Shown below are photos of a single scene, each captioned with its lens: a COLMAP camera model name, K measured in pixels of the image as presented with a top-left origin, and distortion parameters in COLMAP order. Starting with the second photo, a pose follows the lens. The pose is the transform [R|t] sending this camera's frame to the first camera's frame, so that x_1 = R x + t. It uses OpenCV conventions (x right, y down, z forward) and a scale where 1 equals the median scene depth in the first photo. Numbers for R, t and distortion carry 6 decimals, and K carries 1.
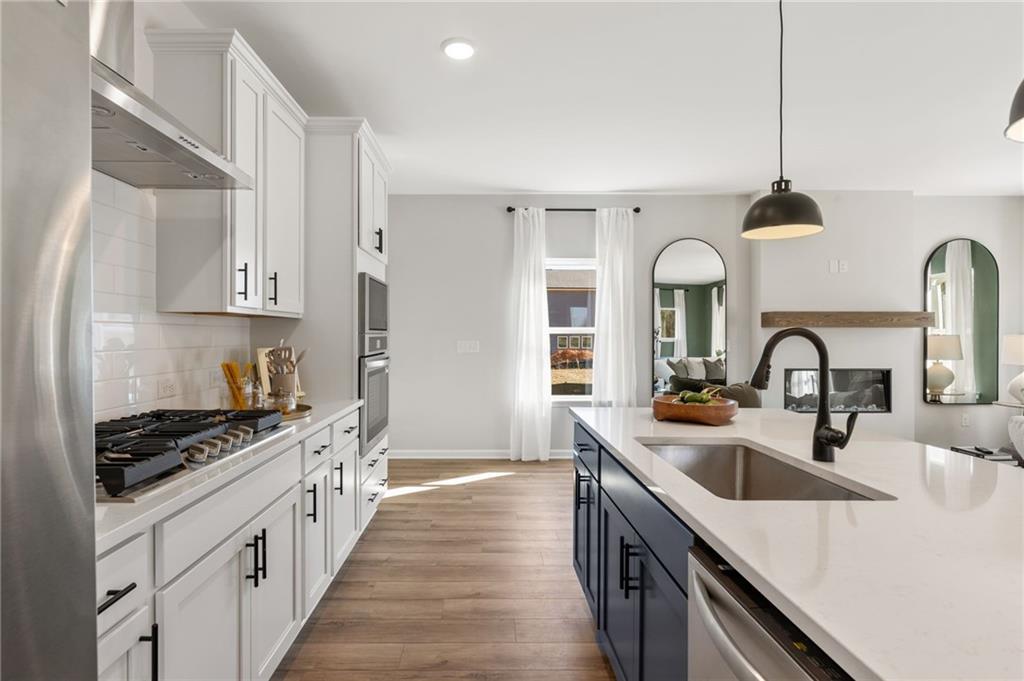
lens RADIAL K [[527.5, 0, 489.7], [0, 527.5, 335.0], [0, 0, 1]] dist [-0.000394, 0.000203]
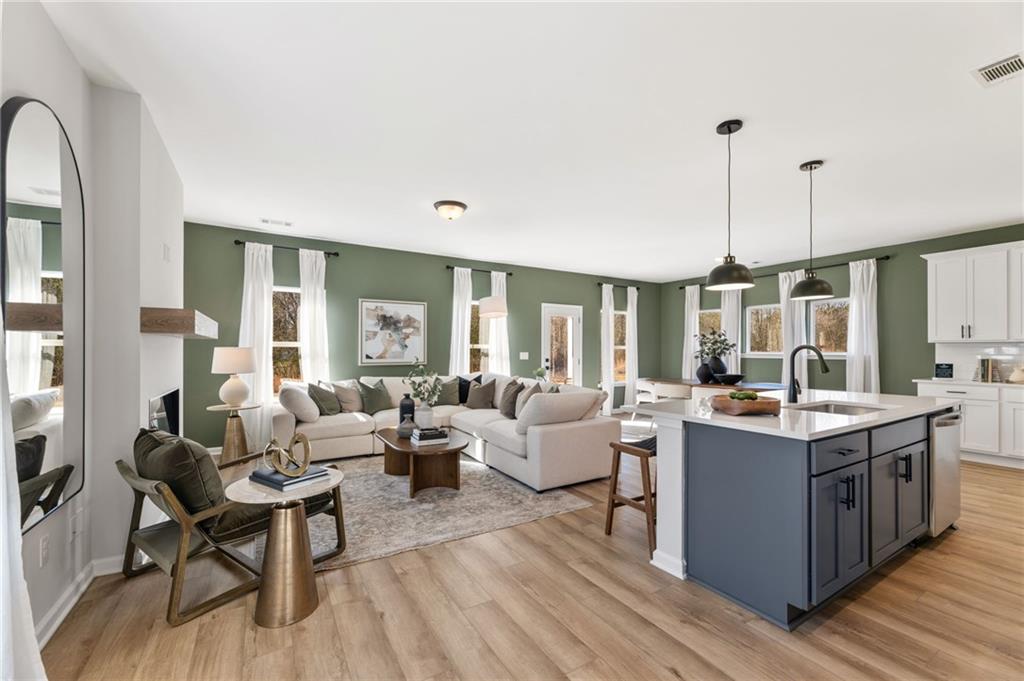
lens RADIAL K [[417.1, 0, 514.6], [0, 417.1, 348.5], [0, 0, 1]] dist [-0.000589, 0.000006]
pose [[-0.515502, -0.000976, 0.856888, -0.159296], [-0.003620, 0.999993, -0.001039, 0.003200], [-0.856881, -0.003638, -0.515502, 1.560606]]
